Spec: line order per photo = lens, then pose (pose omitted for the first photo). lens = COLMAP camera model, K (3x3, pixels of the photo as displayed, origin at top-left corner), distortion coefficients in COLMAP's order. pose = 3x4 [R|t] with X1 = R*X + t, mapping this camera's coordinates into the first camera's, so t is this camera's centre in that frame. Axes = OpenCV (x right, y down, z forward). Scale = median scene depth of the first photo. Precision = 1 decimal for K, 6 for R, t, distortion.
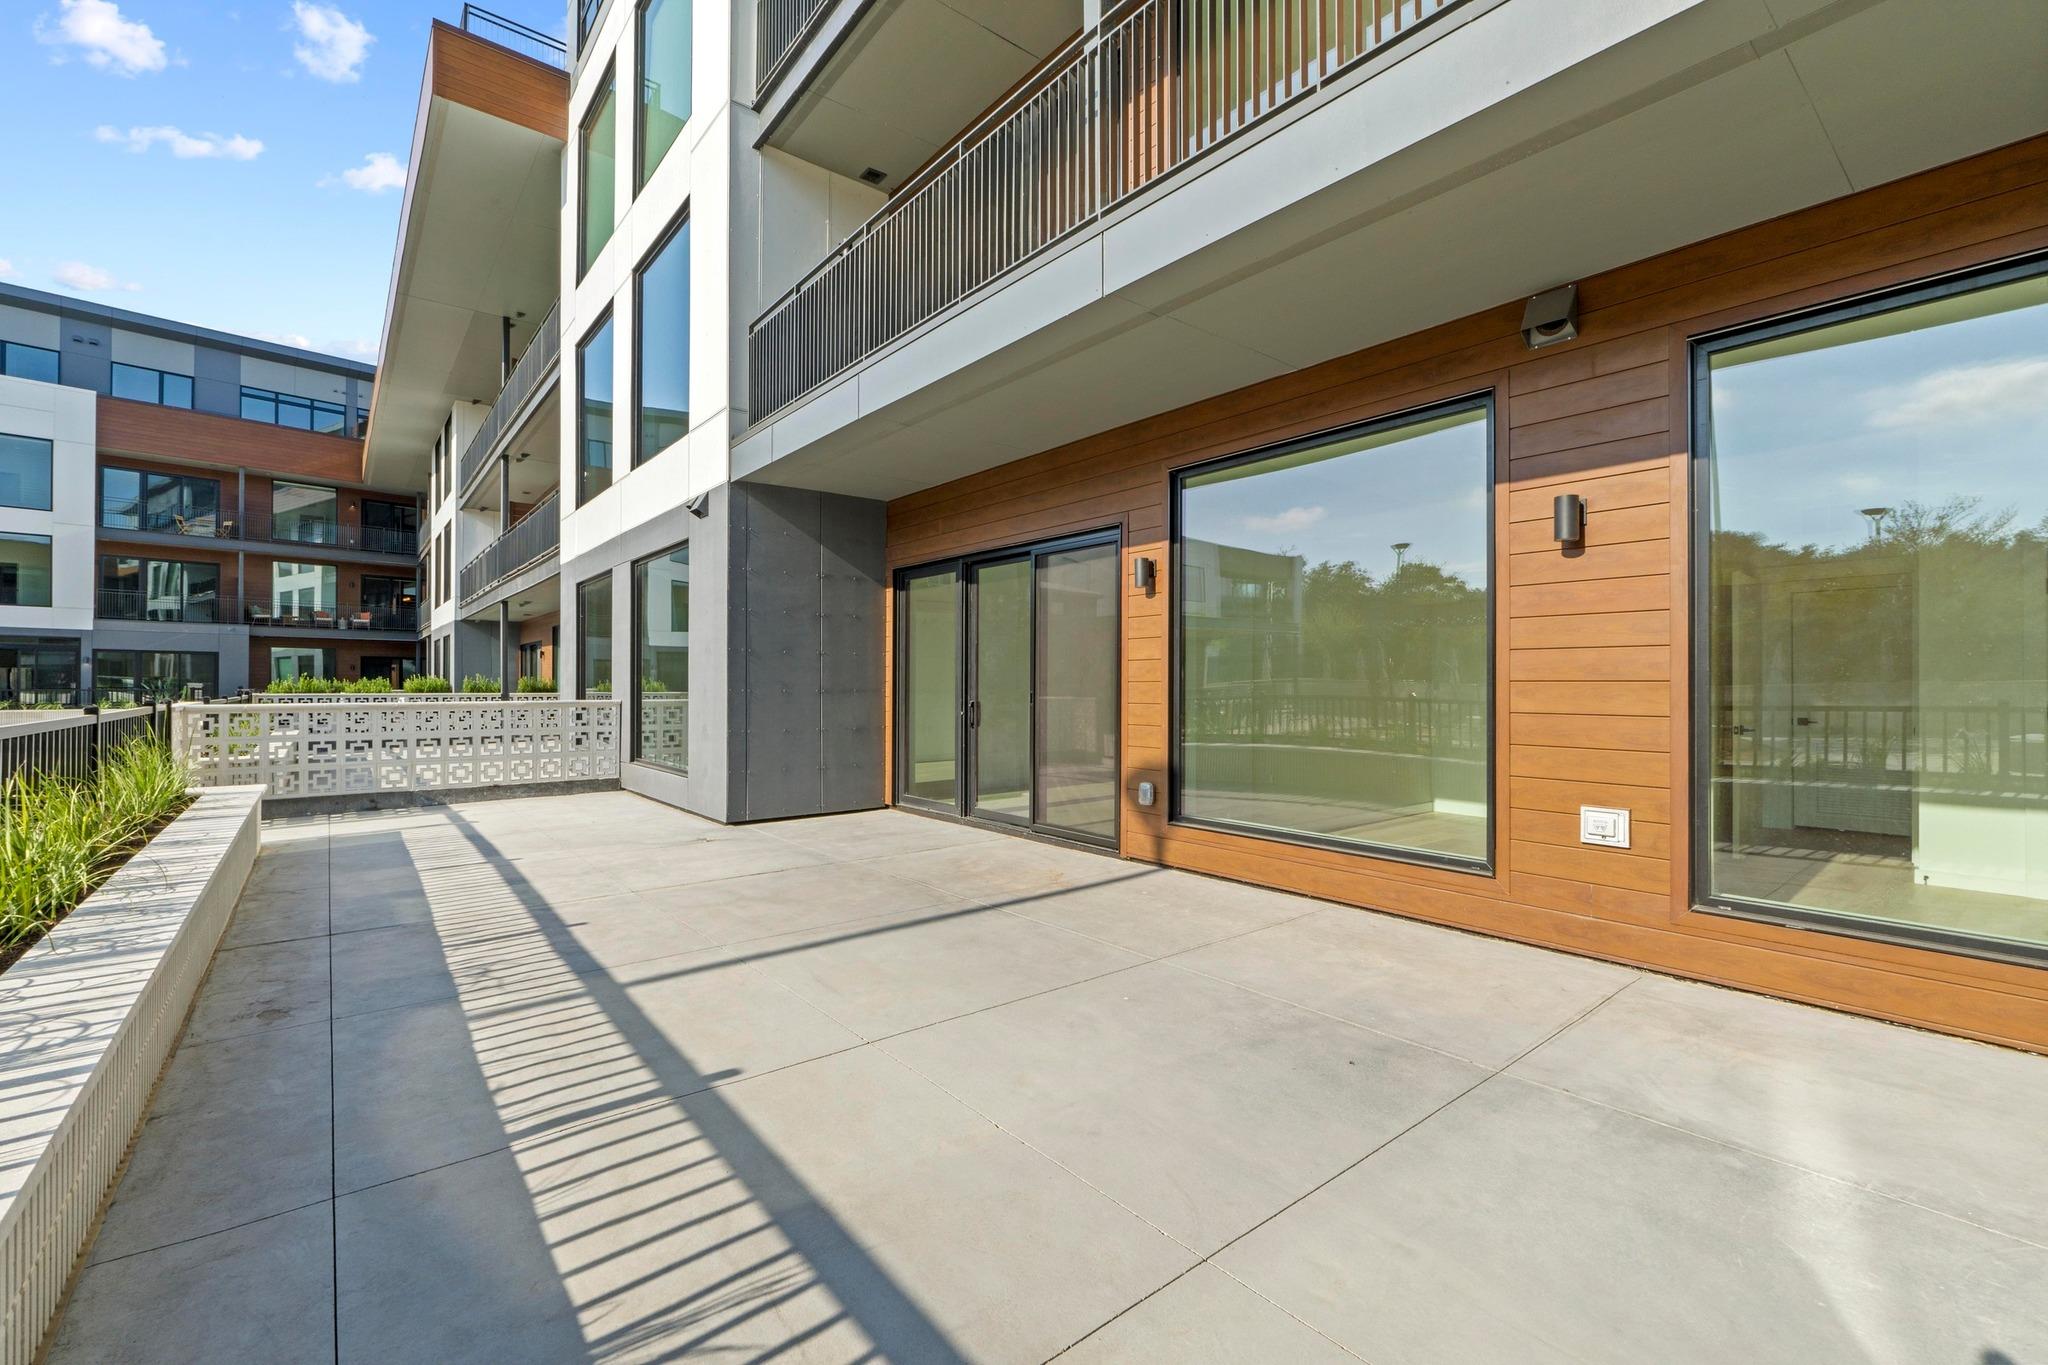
lens RADIAL K [[873.5, 0, 1014.6], [0, 873.5, 681.9], [0, 0, 1]] dist [-0.007795, -0.000450]
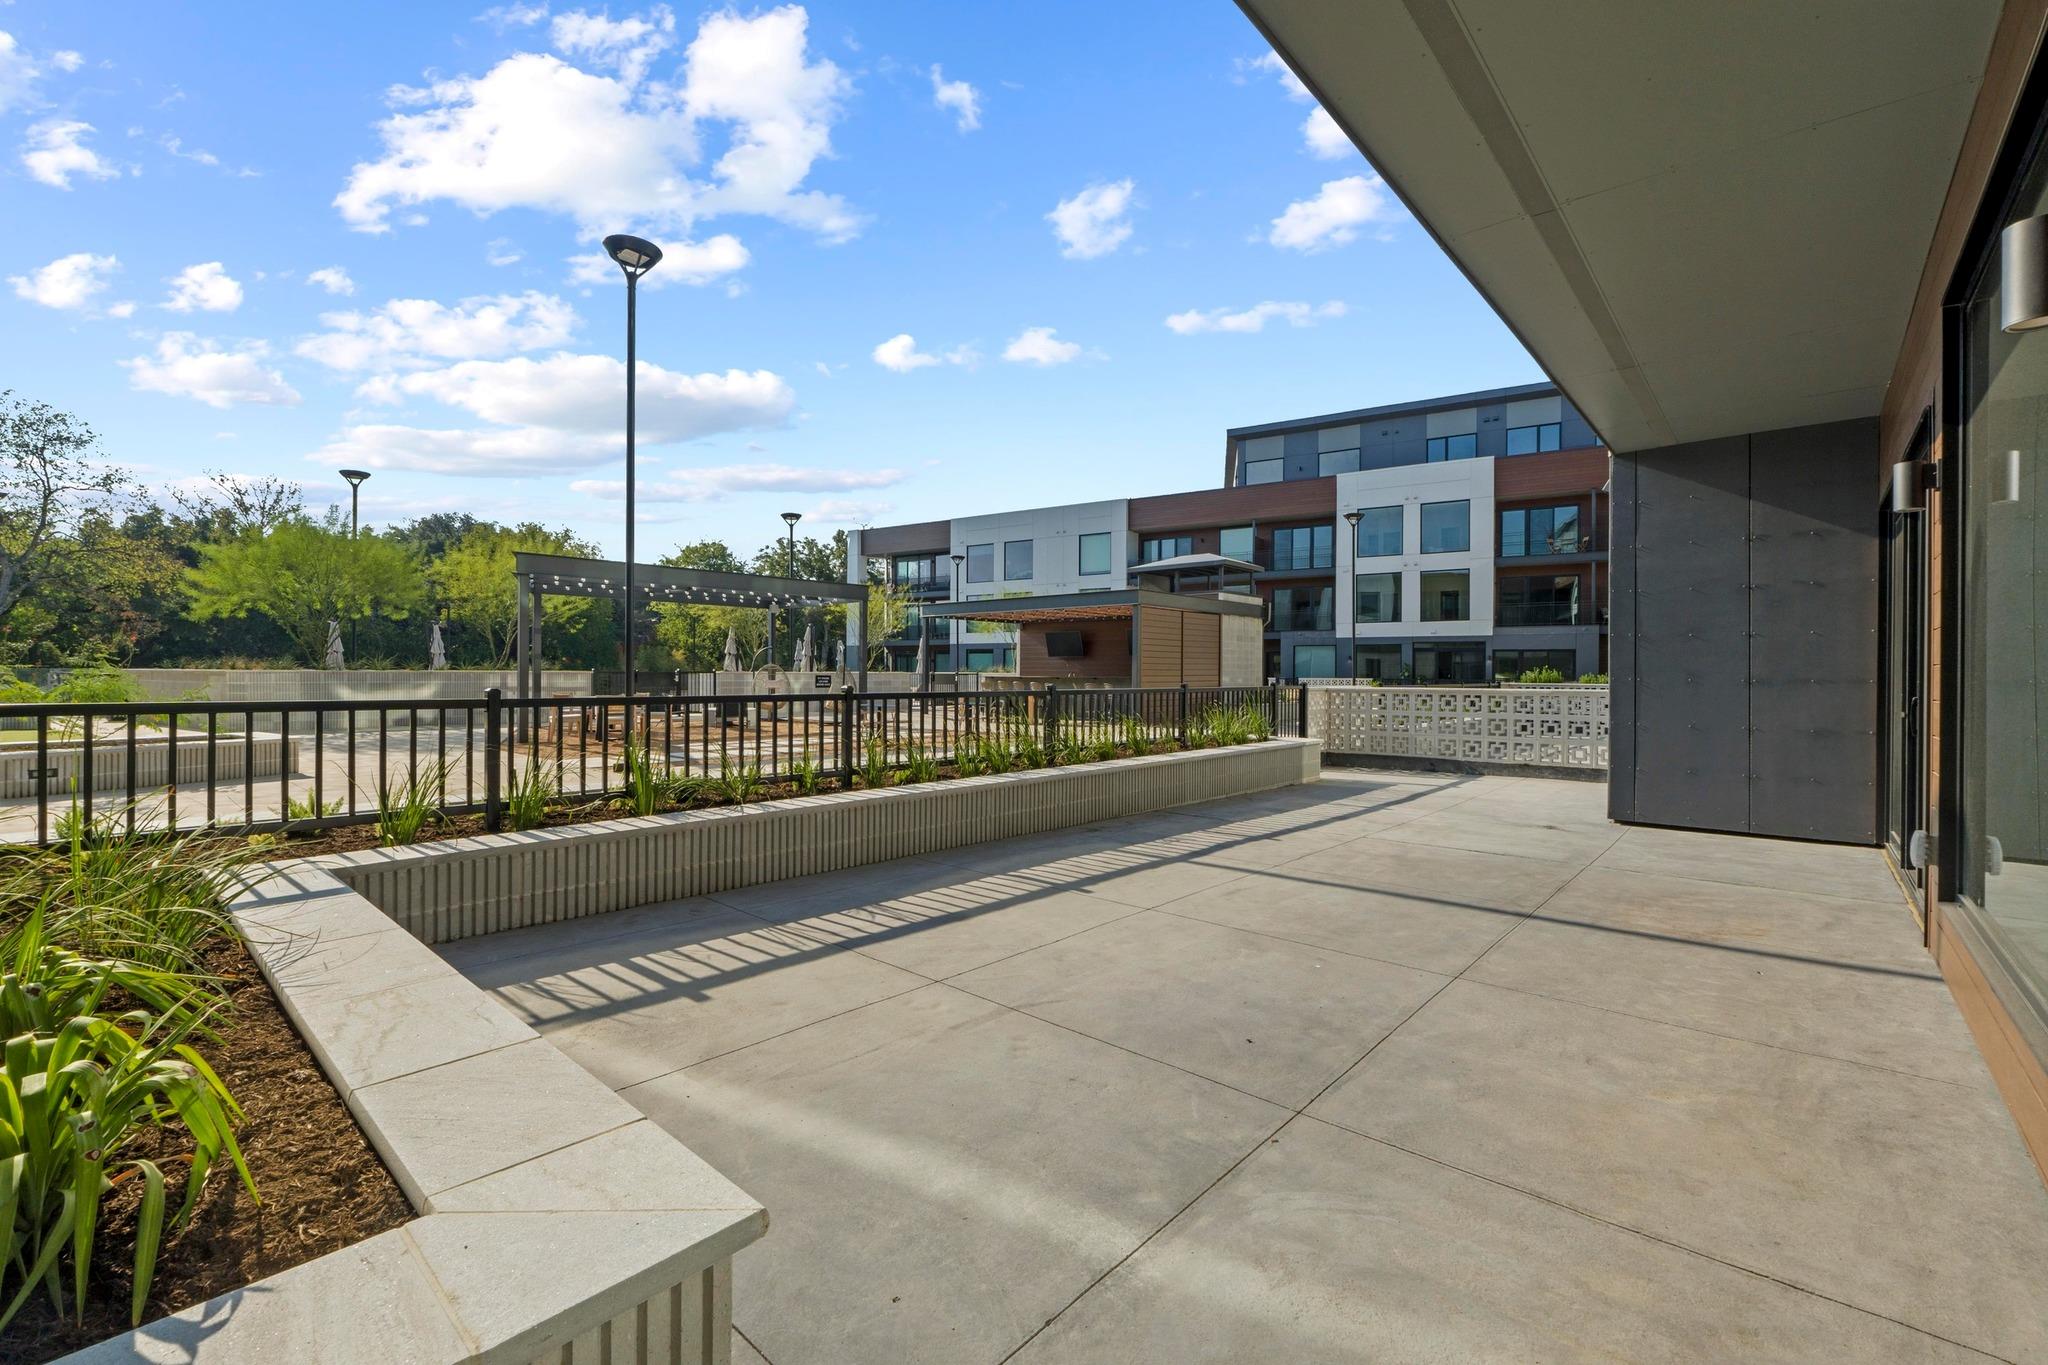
lens RADIAL K [[873.5, 0, 1010.1], [0, 873.5, 690.6], [0, 0, 1]] dist [-0.007795, -0.000450]
pose [[0.142580, 0.017045, -0.989637, 0.435895], [0.000287, 0.999851, 0.017263, 0.004535], [0.989783, -0.002746, 0.142553, 0.189692]]
